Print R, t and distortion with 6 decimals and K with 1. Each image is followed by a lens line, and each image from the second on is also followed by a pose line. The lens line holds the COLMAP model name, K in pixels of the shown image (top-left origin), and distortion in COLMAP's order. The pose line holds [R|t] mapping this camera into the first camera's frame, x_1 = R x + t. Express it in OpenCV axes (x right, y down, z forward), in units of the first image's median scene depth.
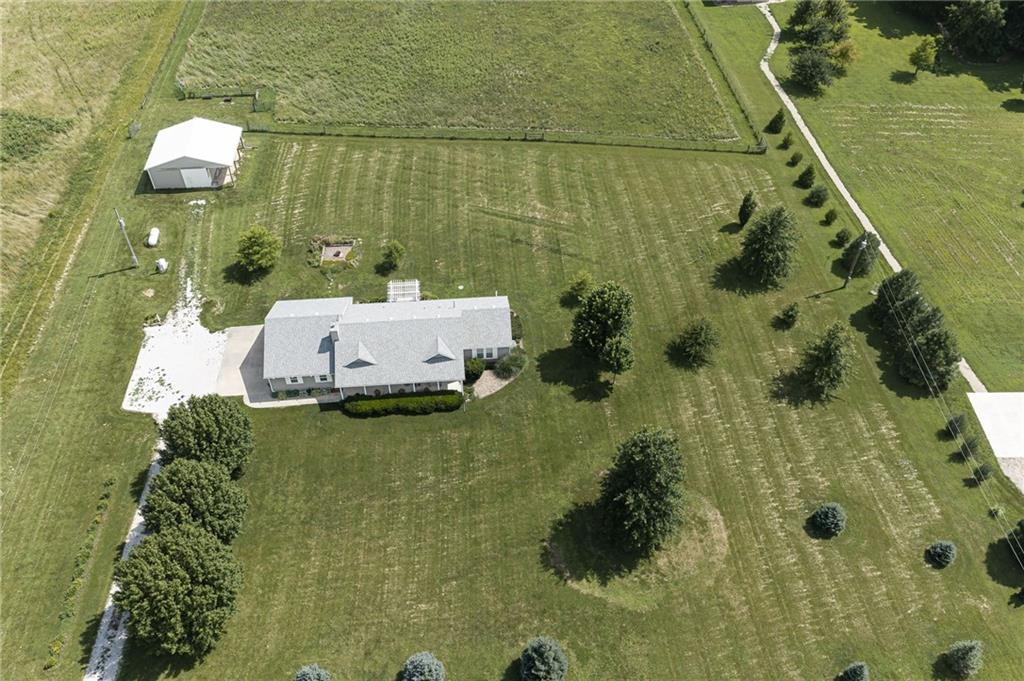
lens RADIAL K [[849.1, 0, 514.9], [0, 849.1, 339.5], [0, 0, 1]] dist [0.019231, -0.018012]
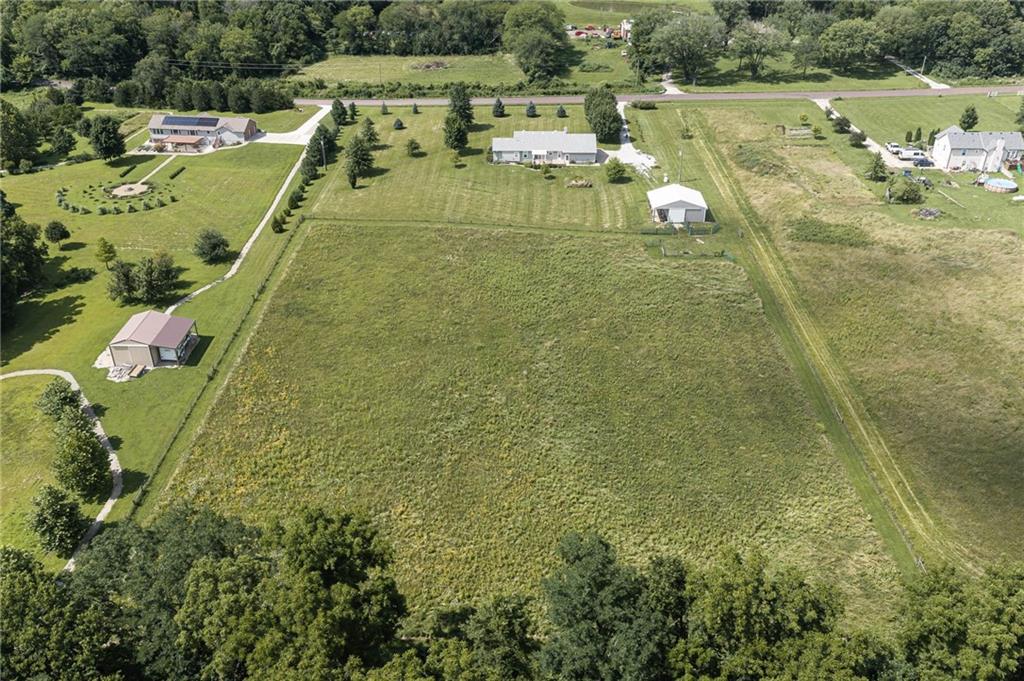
lens RADIAL K [[849.1, 0, 514.9], [0, 849.1, 339.5], [0, 0, 1]] dist [0.019231, -0.018012]
pose [[-0.995606, -0.044851, 0.082206, -0.315541], [0.068365, 0.251811, 0.965359, -2.397216], [-0.063997, 0.966737, -0.247638, 2.355656]]
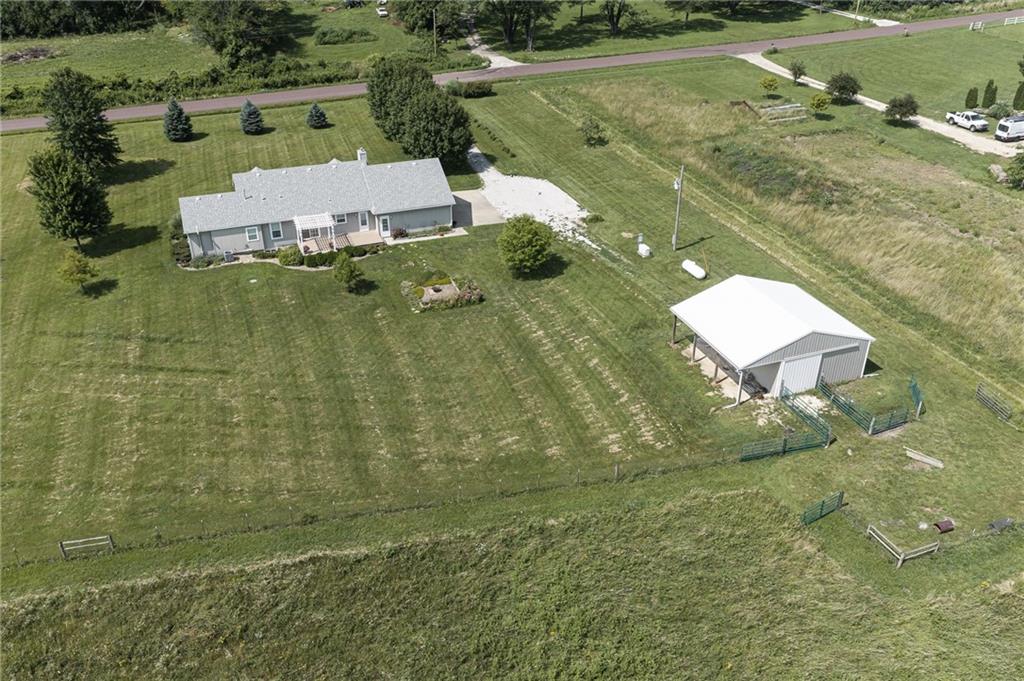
lens RADIAL K [[849.1, 0, 514.9], [0, 849.1, 339.5], [0, 0, 1]] dist [0.019231, -0.018012]
pose [[-0.962753, 0.137475, -0.232826, -0.129537], [-0.190236, 0.267505, 0.944591, -1.009503], [0.192140, 0.953699, -0.231389, 1.578882]]
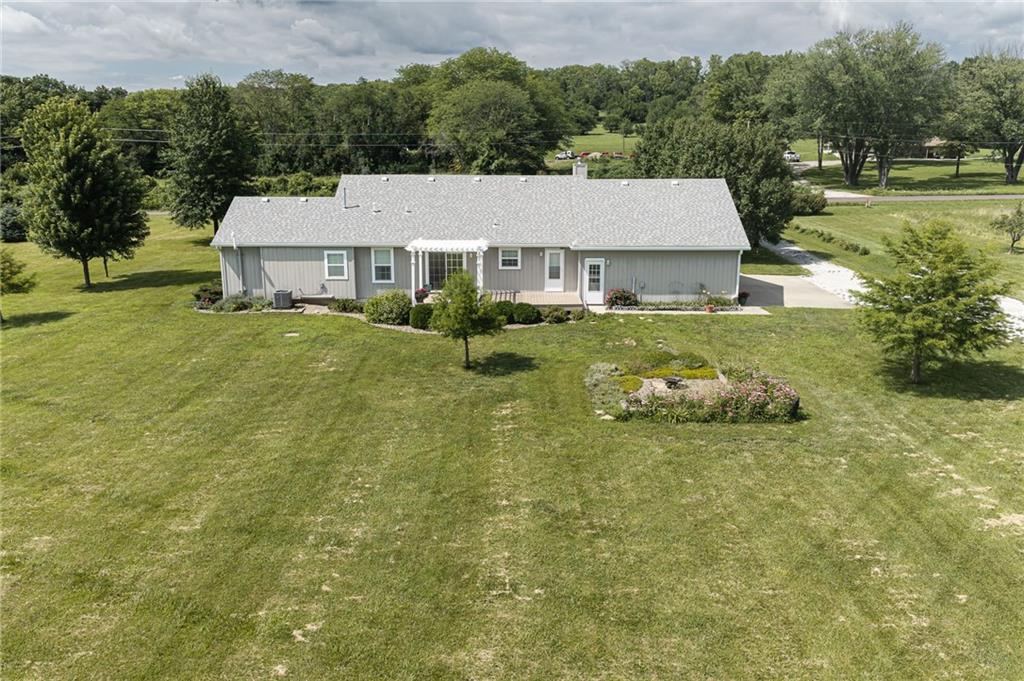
lens RADIAL K [[849.1, 0, 514.9], [0, 849.1, 339.5], [0, 0, 1]] dist [0.019231, -0.018012]
pose [[-0.996118, -0.017456, 0.086279, -0.234244], [0.064317, 0.524857, 0.848757, -0.447713], [-0.060100, 0.851011, -0.521697, 1.470110]]
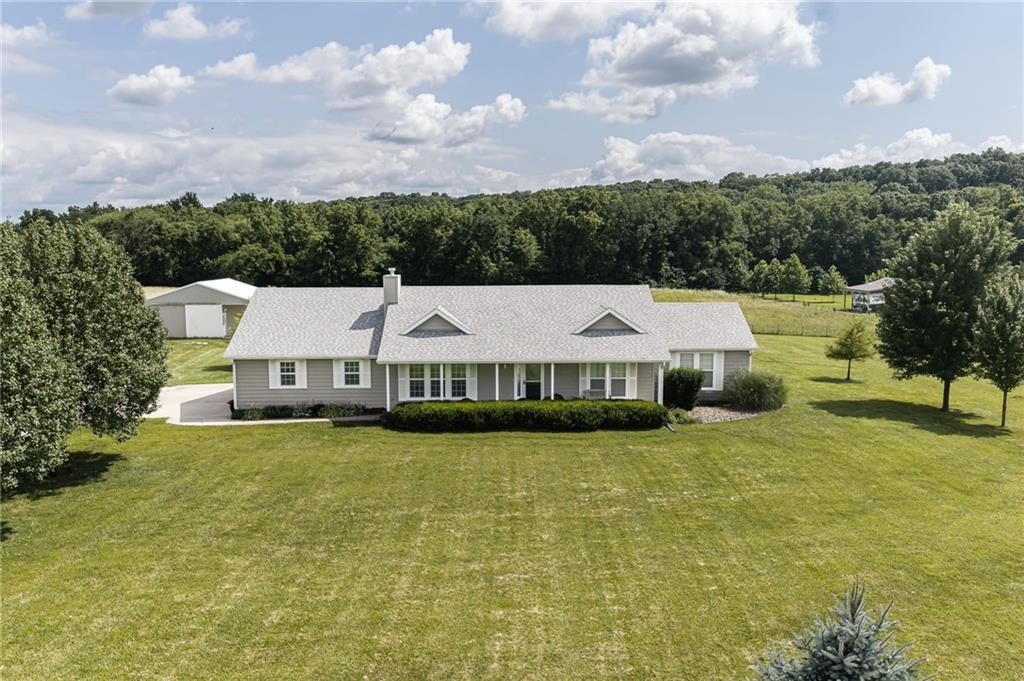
lens RADIAL K [[849.1, 0, 514.9], [0, 849.1, 339.5], [0, 0, 1]] dist [0.019231, -0.018012]
pose [[0.998280, 0.006912, -0.058210, -0.121230], [-0.042329, 0.771955, -0.634266, 0.340228], [0.040551, 0.635640, 0.770920, 0.693044]]
